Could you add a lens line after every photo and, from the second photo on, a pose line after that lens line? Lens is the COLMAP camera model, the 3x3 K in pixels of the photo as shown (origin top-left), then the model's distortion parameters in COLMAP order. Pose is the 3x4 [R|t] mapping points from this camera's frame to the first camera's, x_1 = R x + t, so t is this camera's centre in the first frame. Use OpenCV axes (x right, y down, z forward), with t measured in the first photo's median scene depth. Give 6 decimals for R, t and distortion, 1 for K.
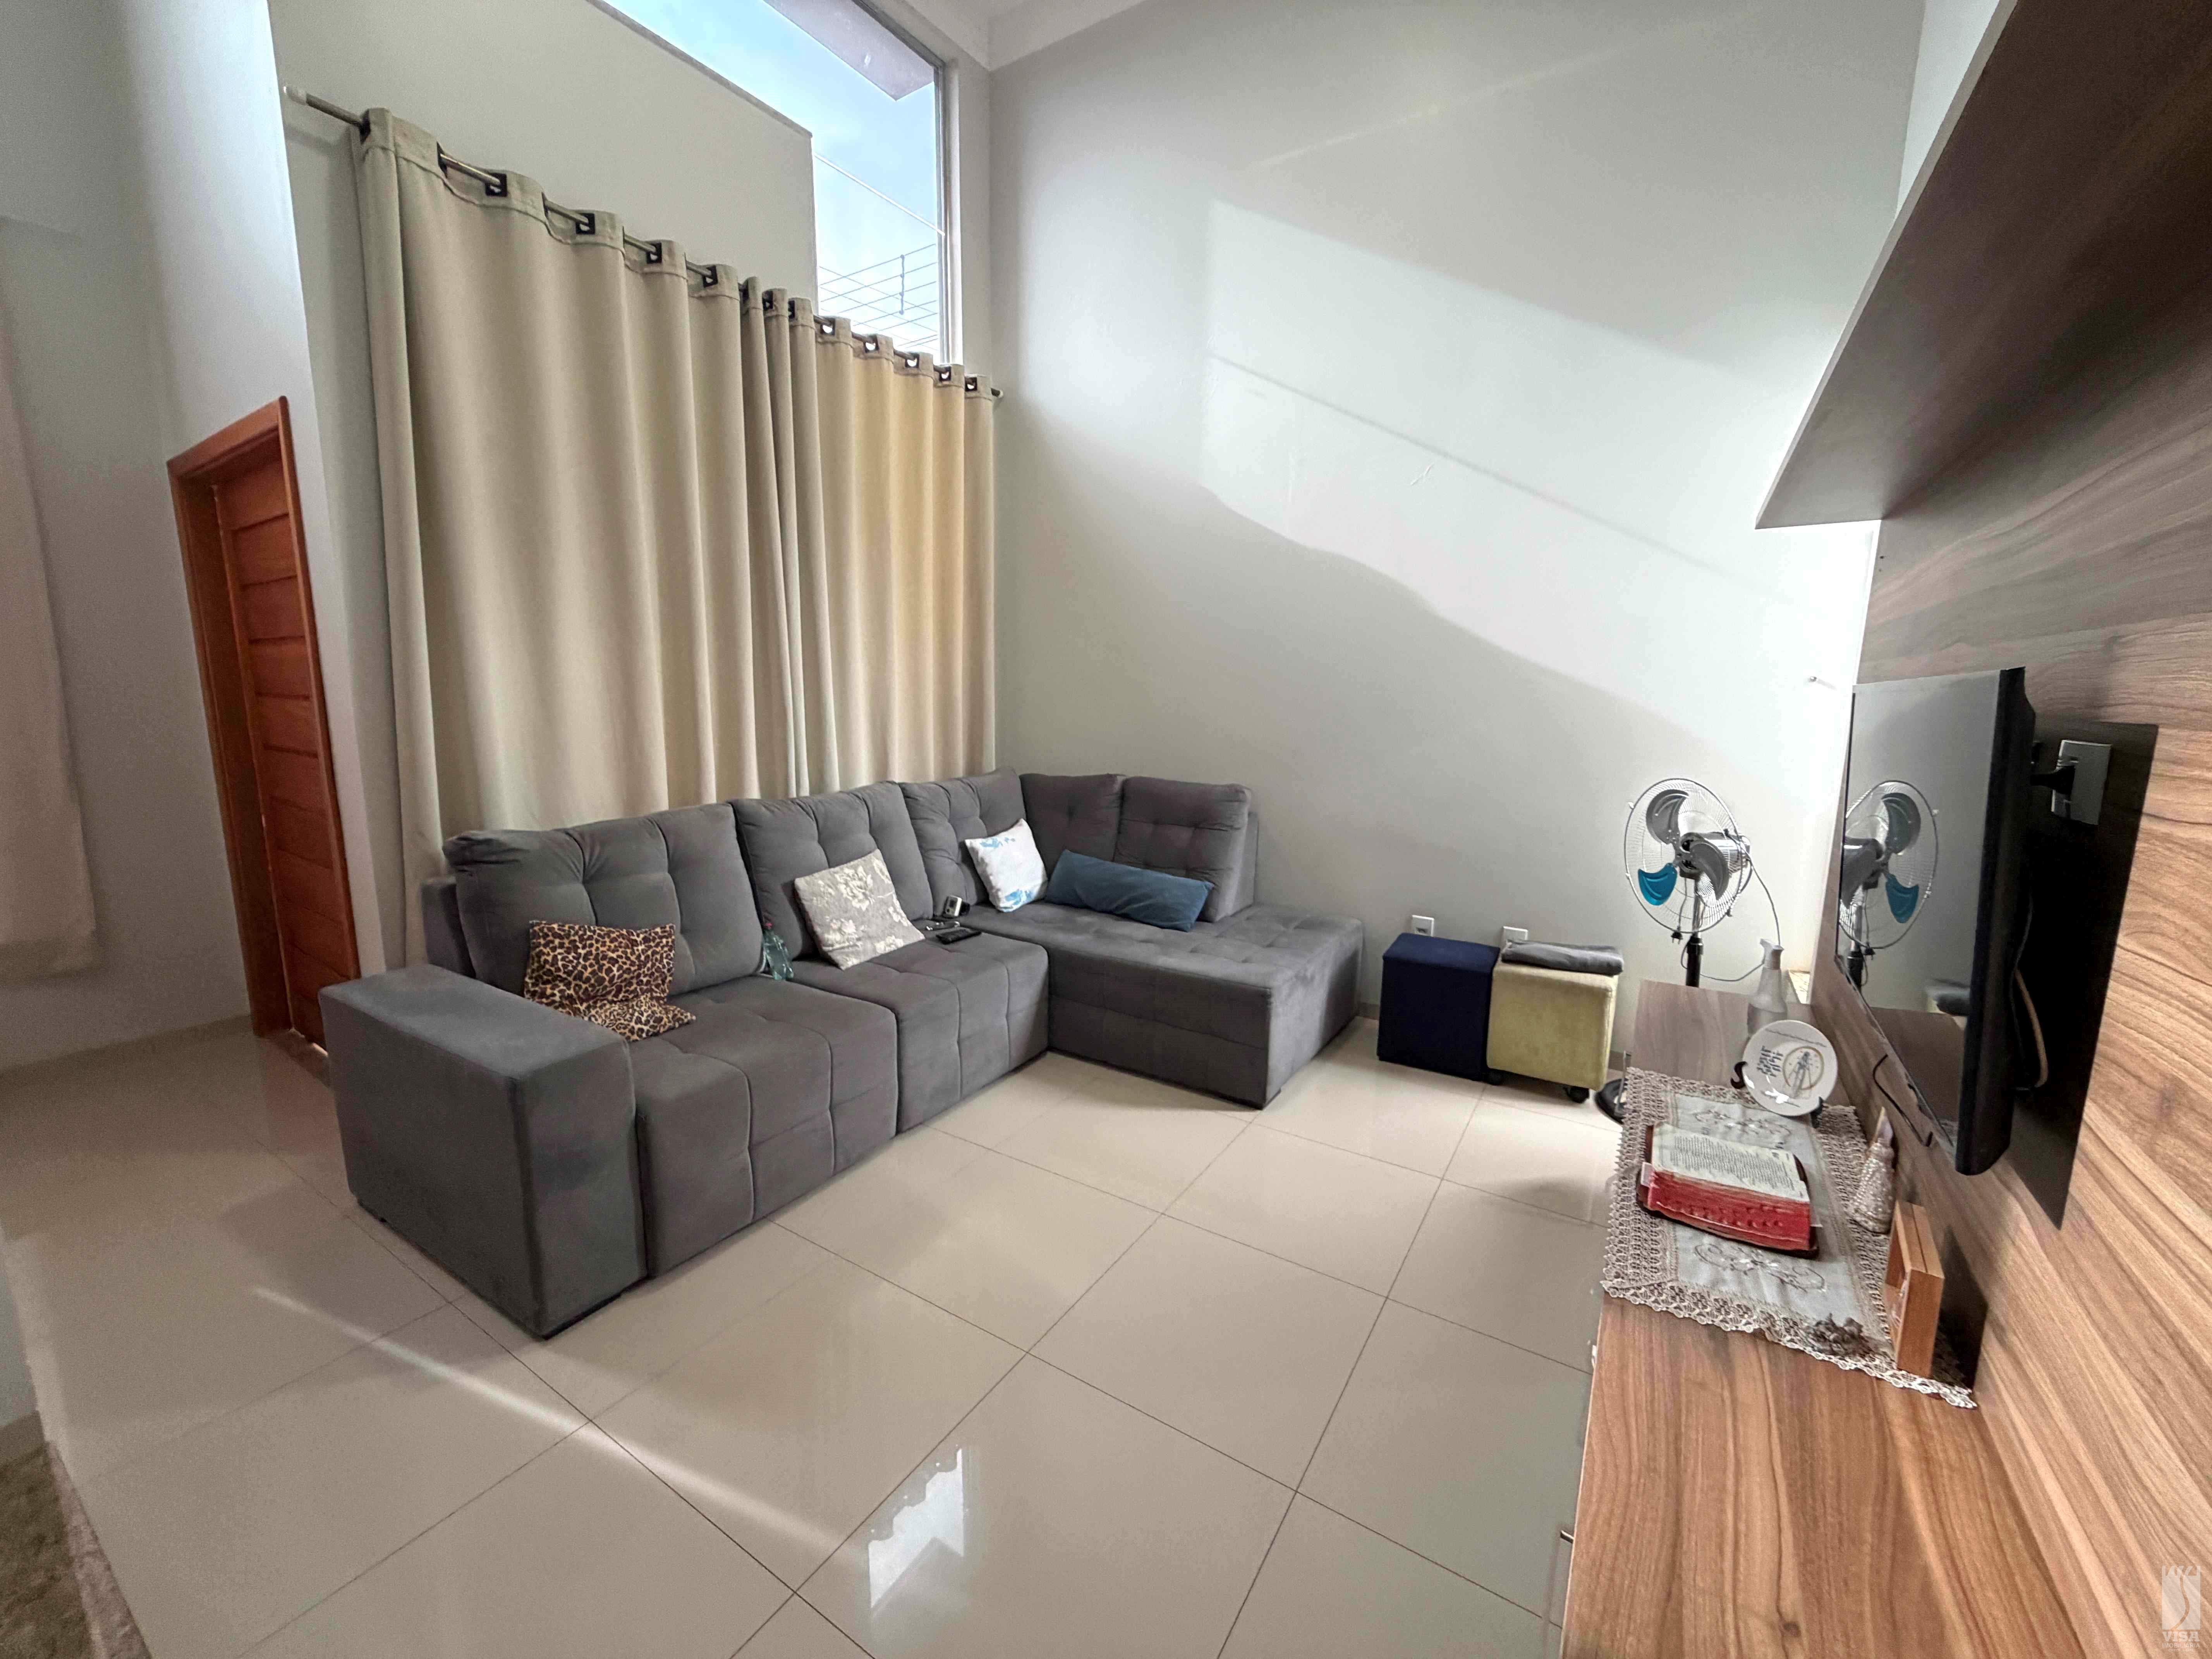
lens RADIAL K [[876.9, 0, 1107.5], [0, 876.9, 821.1], [0, 0, 1]] dist [0.002359, -0.000098]
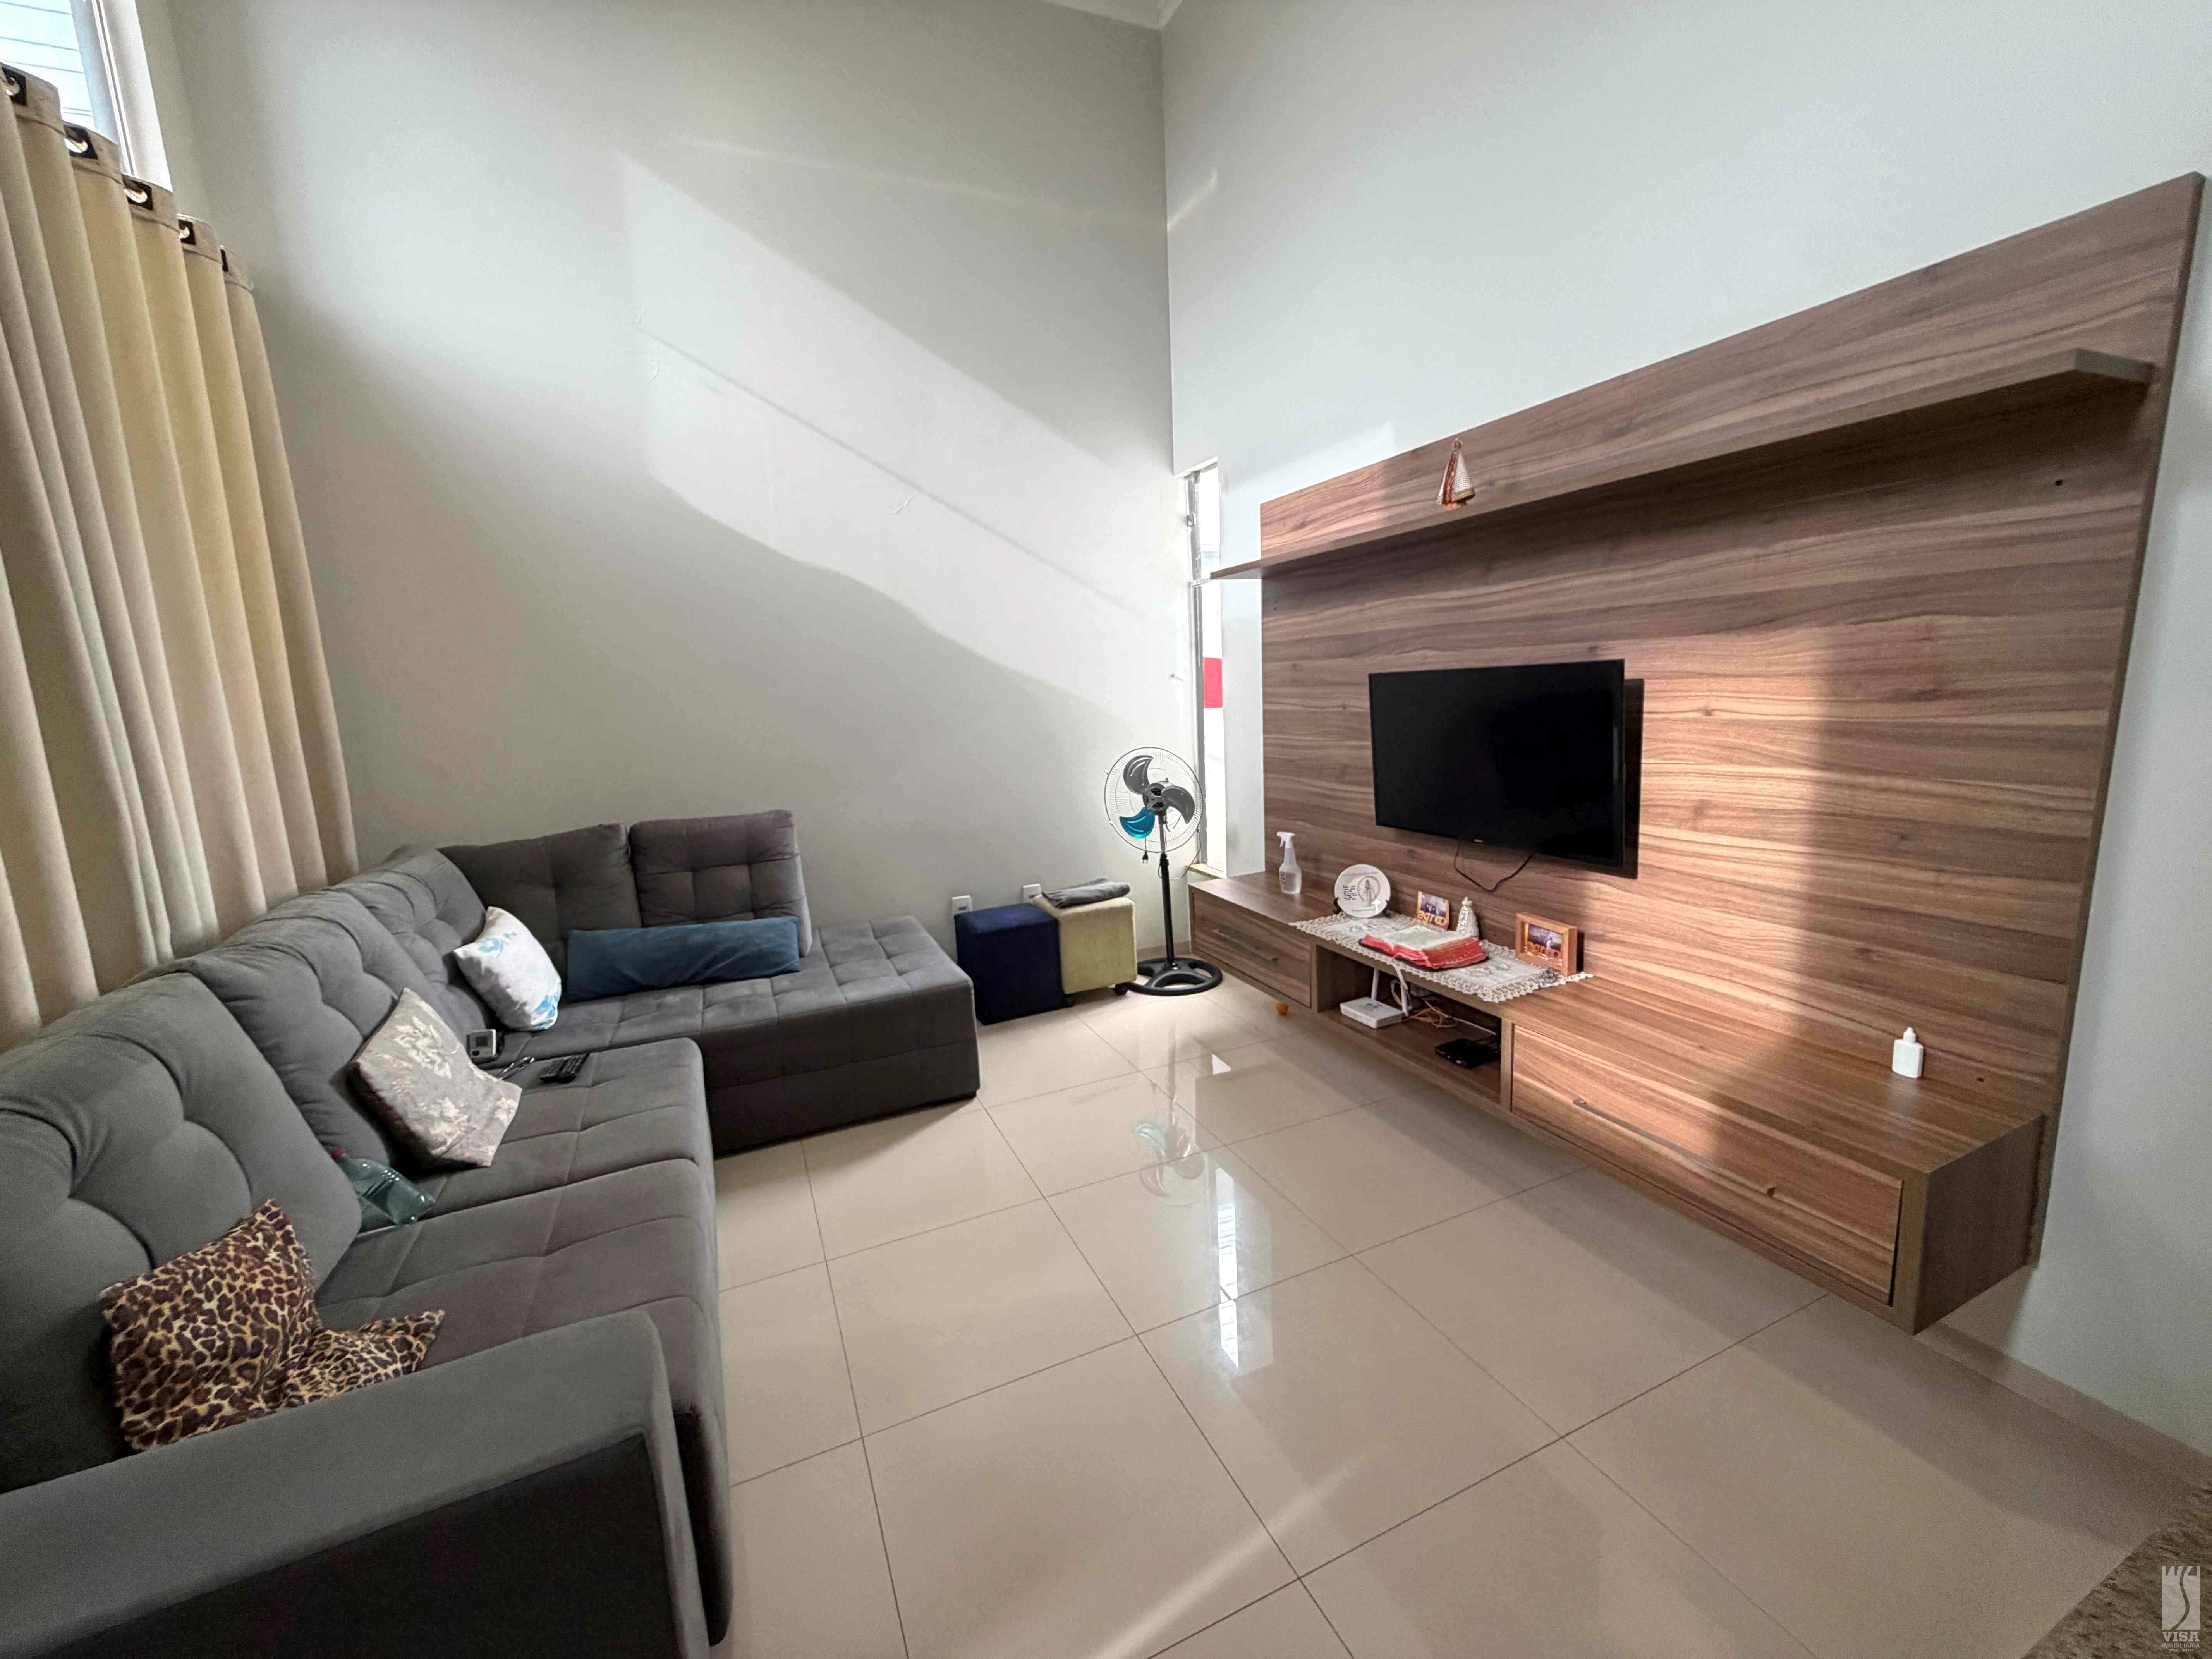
lens RADIAL K [[876.9, 0, 1100.4], [0, 876.9, 826.3], [0, 0, 1]] dist [0.002359, -0.000098]
pose [[0.557028, -0.171141, 0.812669, -0.515528], [0.179140, 0.980261, 0.083647, -0.049400], [-0.810943, 0.098988, 0.576691, 0.222028]]
